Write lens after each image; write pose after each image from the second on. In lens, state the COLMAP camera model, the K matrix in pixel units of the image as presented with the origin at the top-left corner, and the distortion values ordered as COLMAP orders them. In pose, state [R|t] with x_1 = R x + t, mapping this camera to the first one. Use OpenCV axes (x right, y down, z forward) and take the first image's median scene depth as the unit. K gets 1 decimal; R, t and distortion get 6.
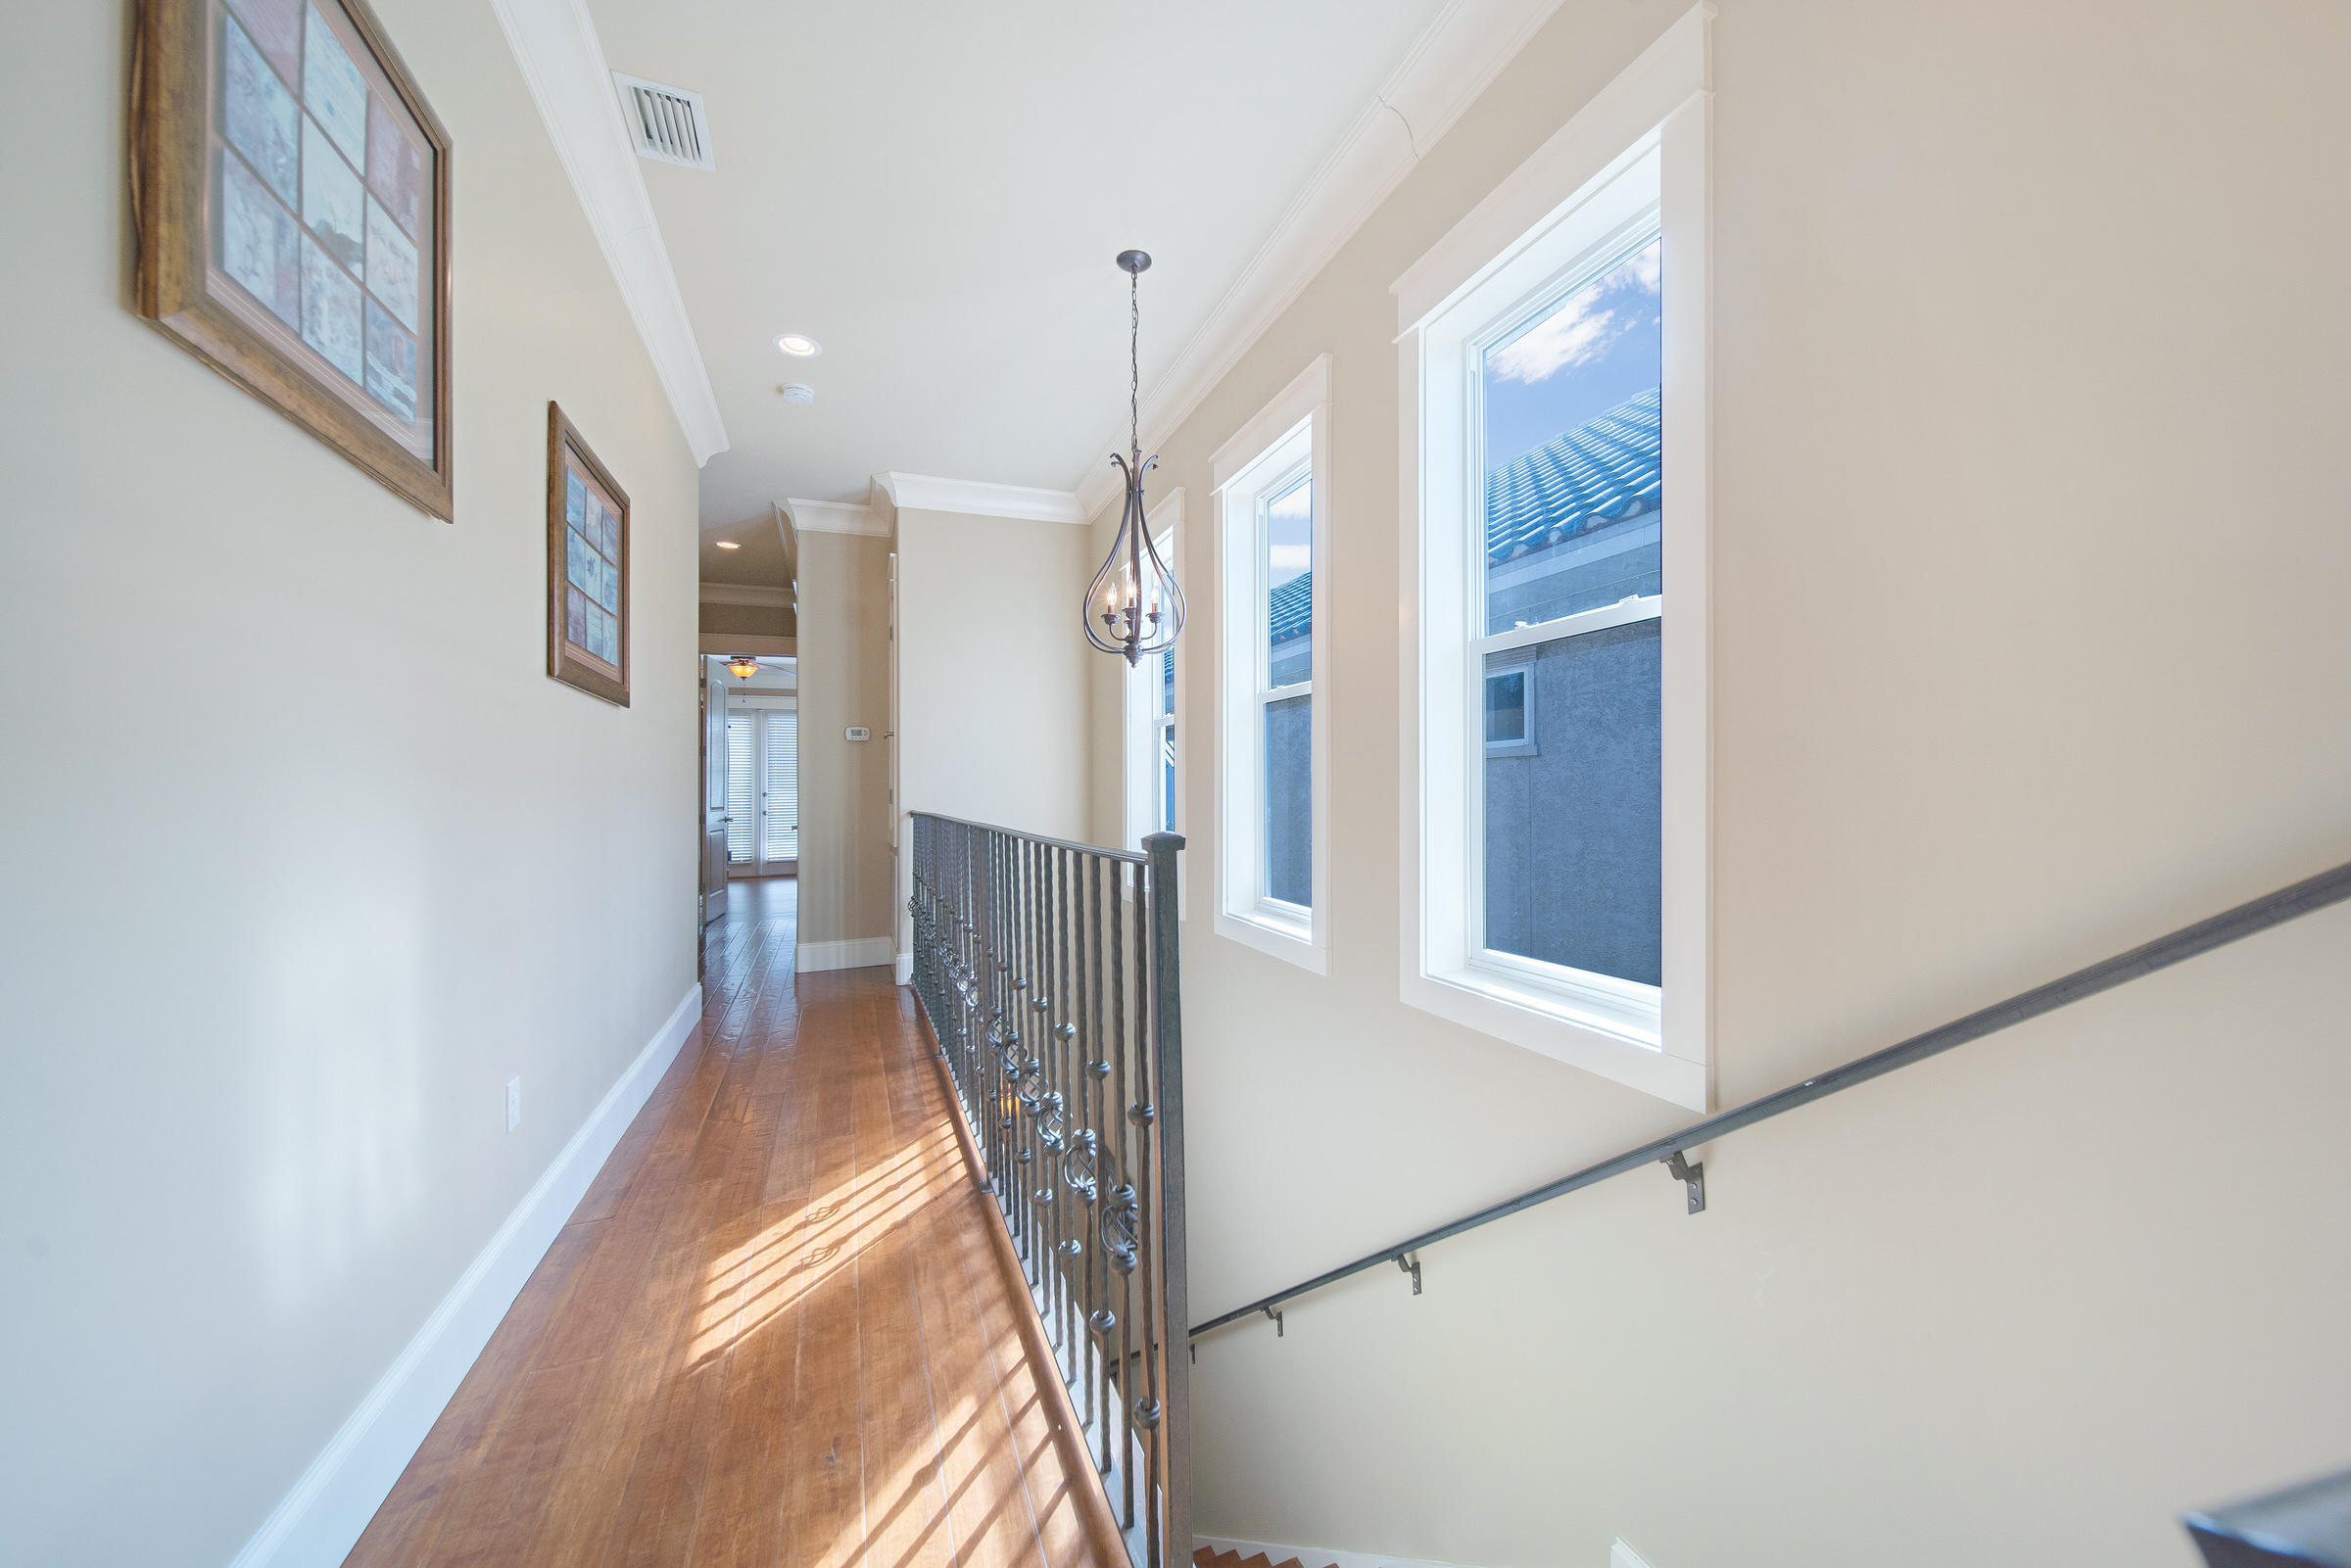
lens RADIAL K [[839.1, 0, 1167.0], [0, 839.1, 777.4], [0, 0, 1]] dist [0.000221, 0.000046]
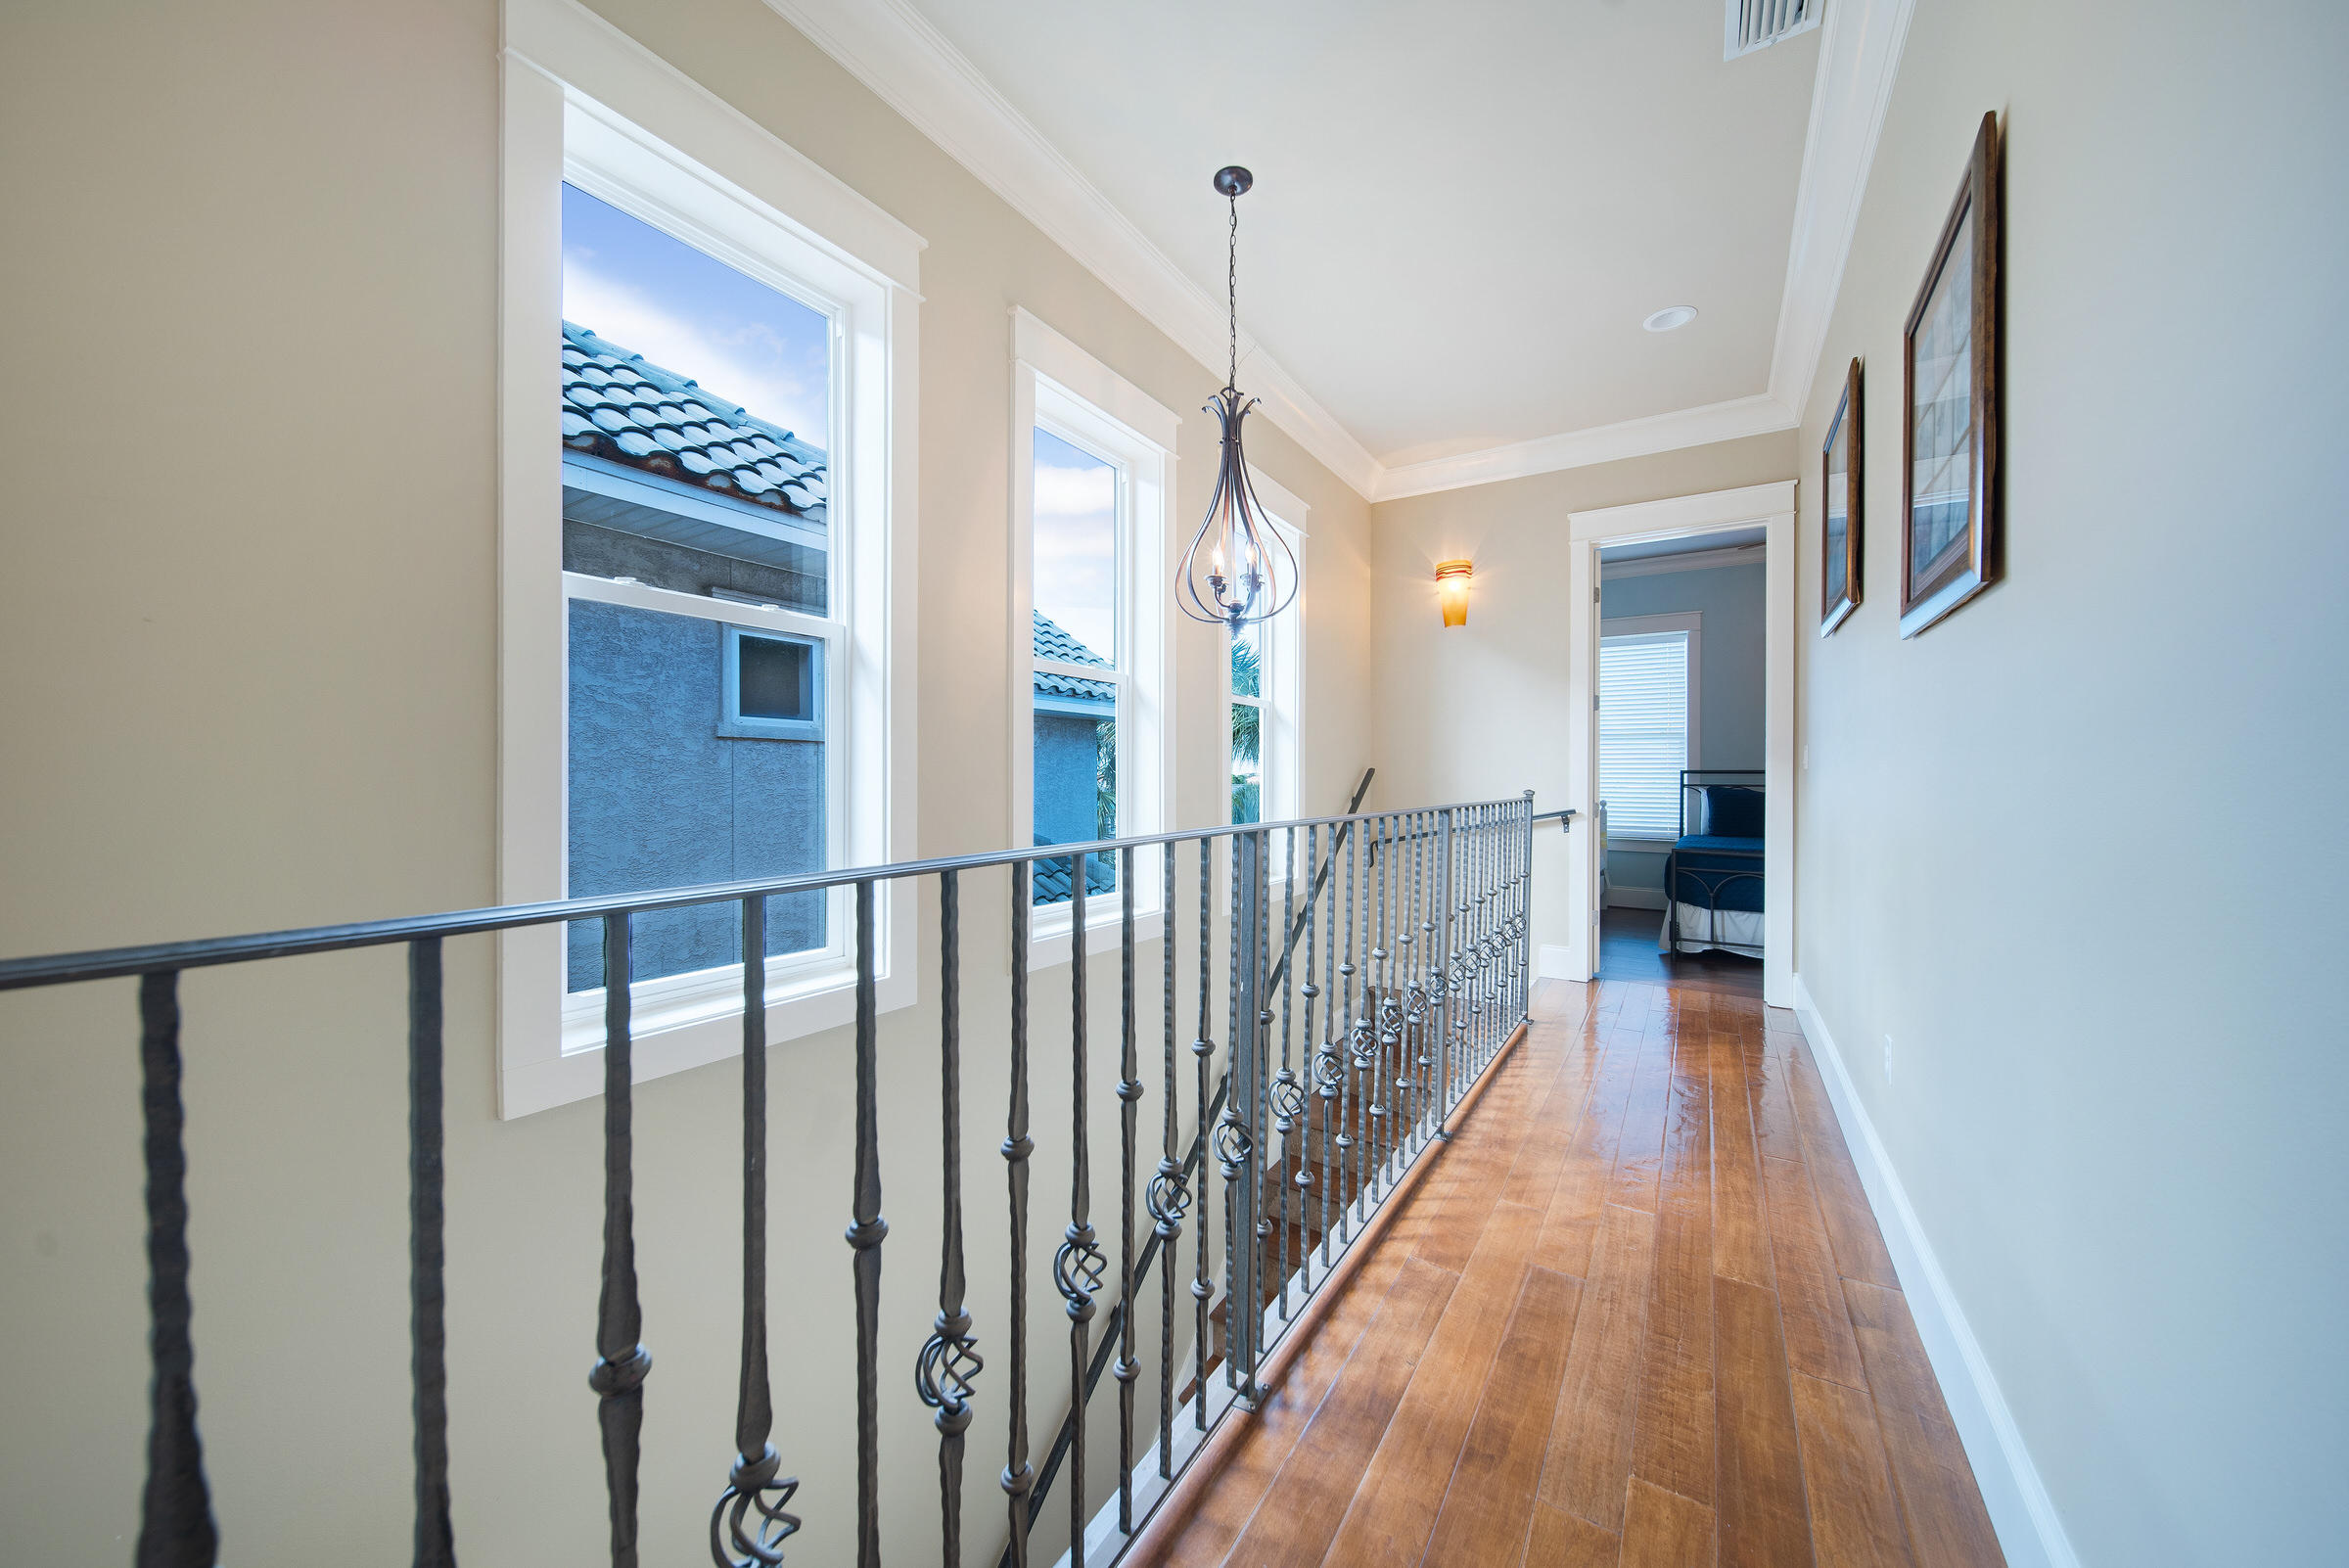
lens RADIAL K [[838.5, 0, 1166.0], [0, 838.5, 777.4], [0, 0, 1]] dist [0.000221, 0.000046]
pose [[-0.588856, 0.002456, 0.808235, -0.670274], [0.000540, 0.999996, -0.002646, 0.013535], [-0.808238, -0.001122, -0.588855, 1.457197]]
